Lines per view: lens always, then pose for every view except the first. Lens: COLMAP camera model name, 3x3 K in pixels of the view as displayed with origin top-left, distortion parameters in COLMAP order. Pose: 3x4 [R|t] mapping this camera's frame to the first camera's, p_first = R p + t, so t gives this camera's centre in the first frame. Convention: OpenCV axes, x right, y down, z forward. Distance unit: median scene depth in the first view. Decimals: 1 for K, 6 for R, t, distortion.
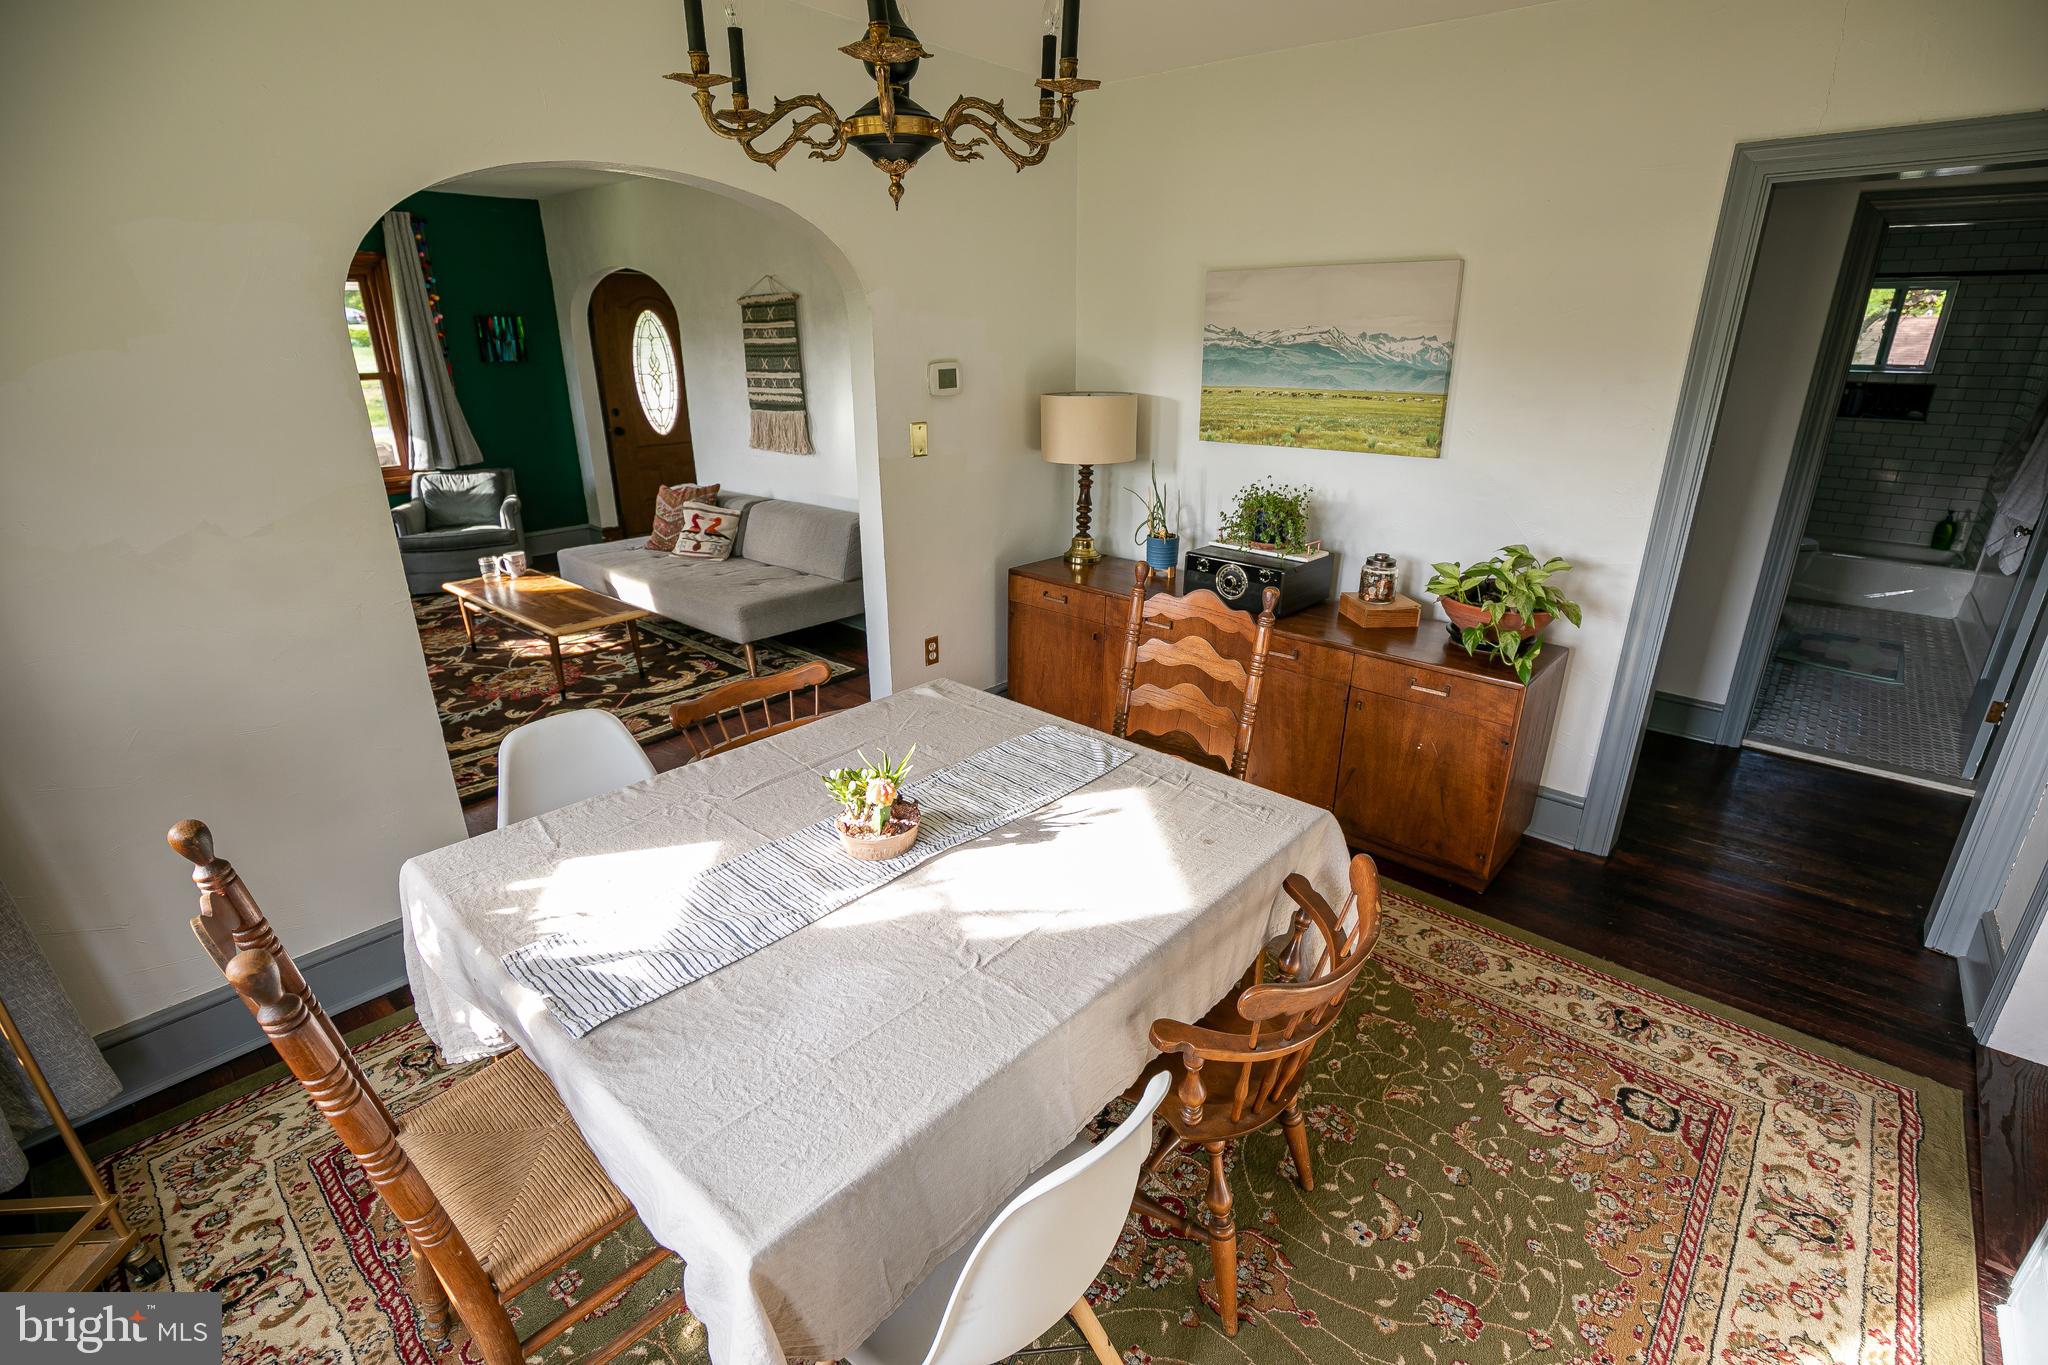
lens RADIAL K [[936.0, 0, 1033.1], [0, 936.0, 683.7], [0, 0, 1]] dist [-0.030057, 0.003579]
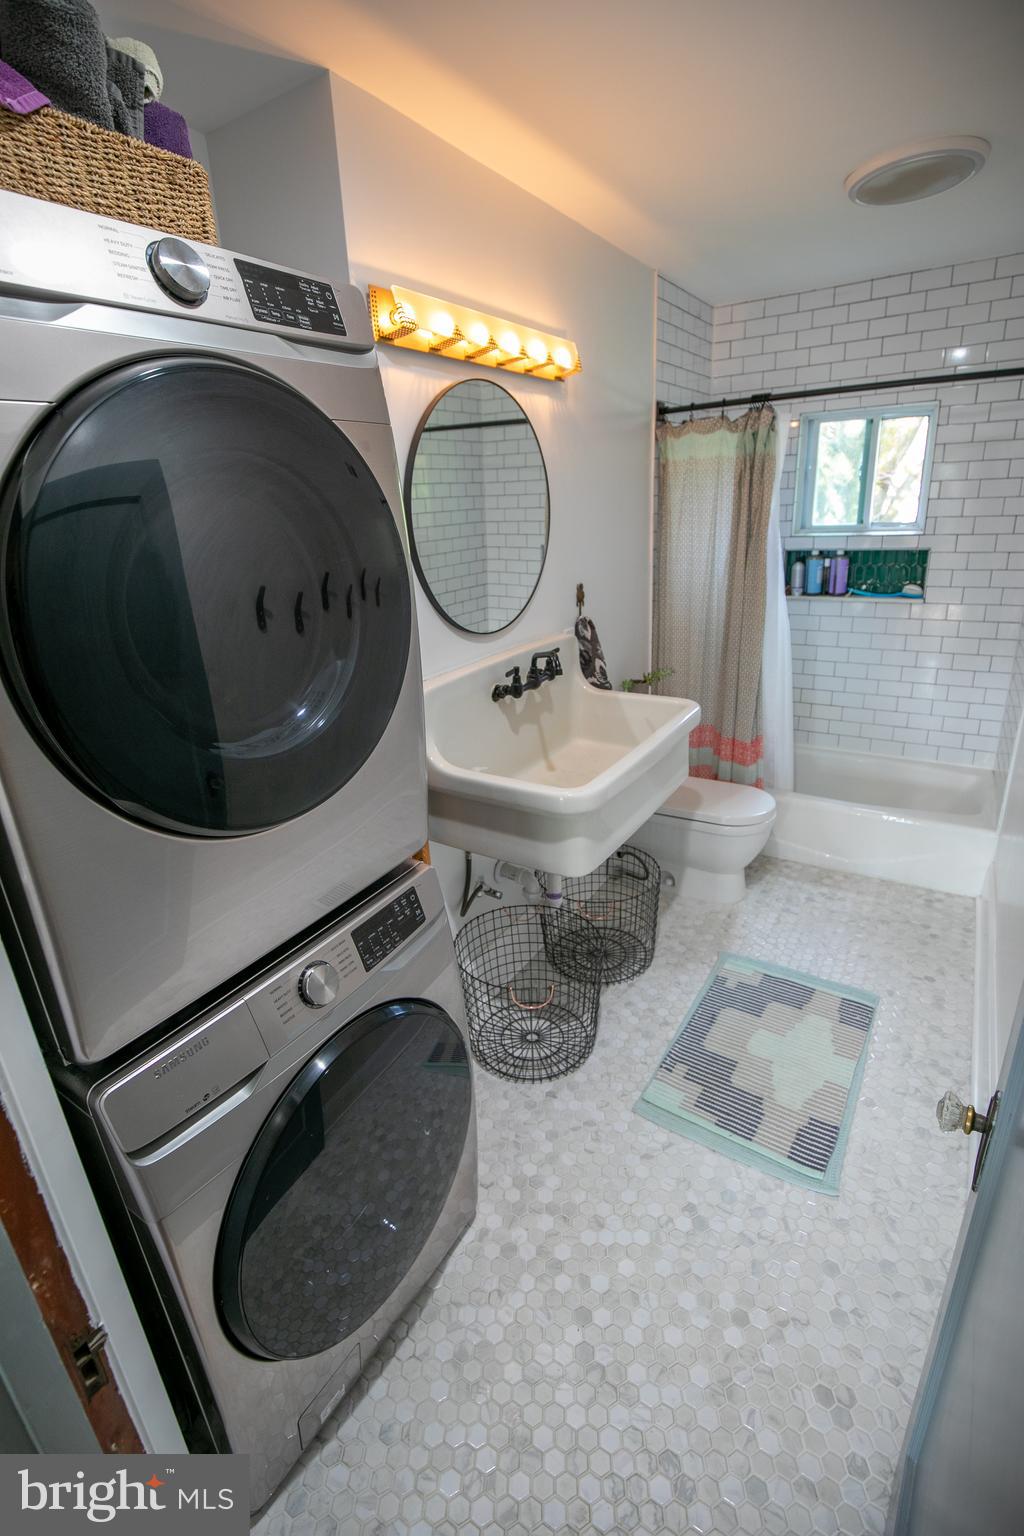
lens RADIAL K [[702.0, 0, 520.2], [0, 702.0, 758.3], [0, 0, 1]] dist [-0.030057, 0.003579]
pose [[0.987312, -0.099952, 0.123386, 0.583670], [0.102170, 0.994697, -0.011766, -0.189084], [-0.121556, 0.024223, 0.992289, 0.496849]]
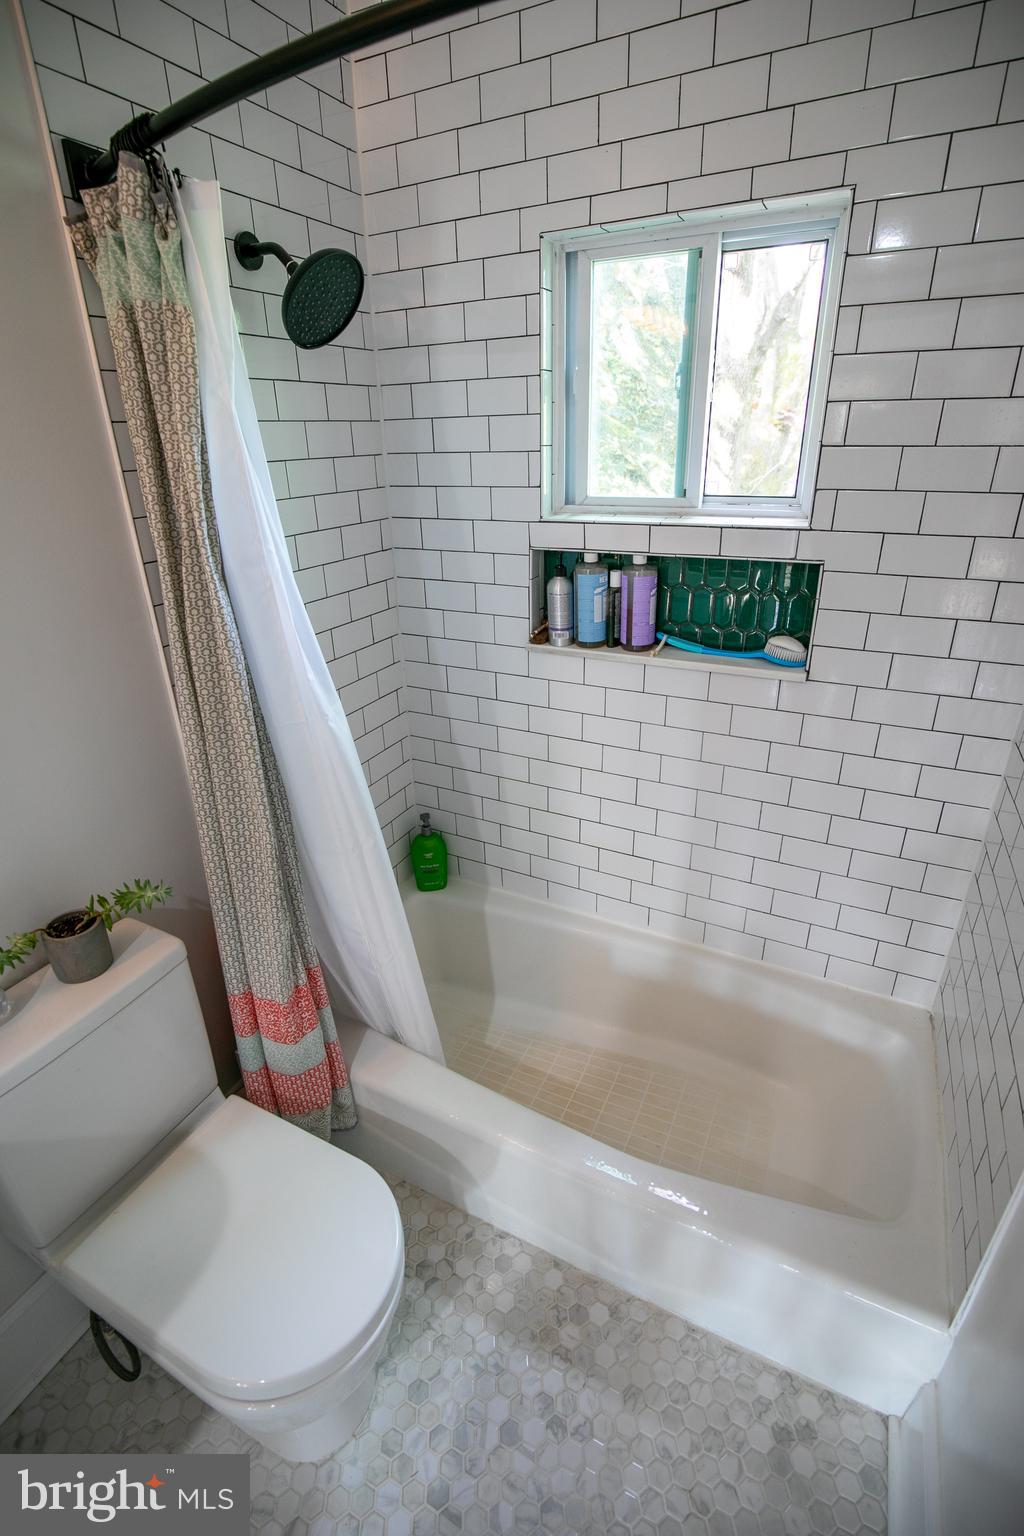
lens RADIAL K [[702.0, 0, 505.5], [0, 702.0, 766.1], [0, 0, 1]] dist [-0.030057, 0.003579]
pose [[0.969236, -0.127834, 0.210332, 0.814403], [0.112846, 0.990237, 0.081830, -0.286354], [-0.218740, -0.055578, 0.974199, 0.774025]]
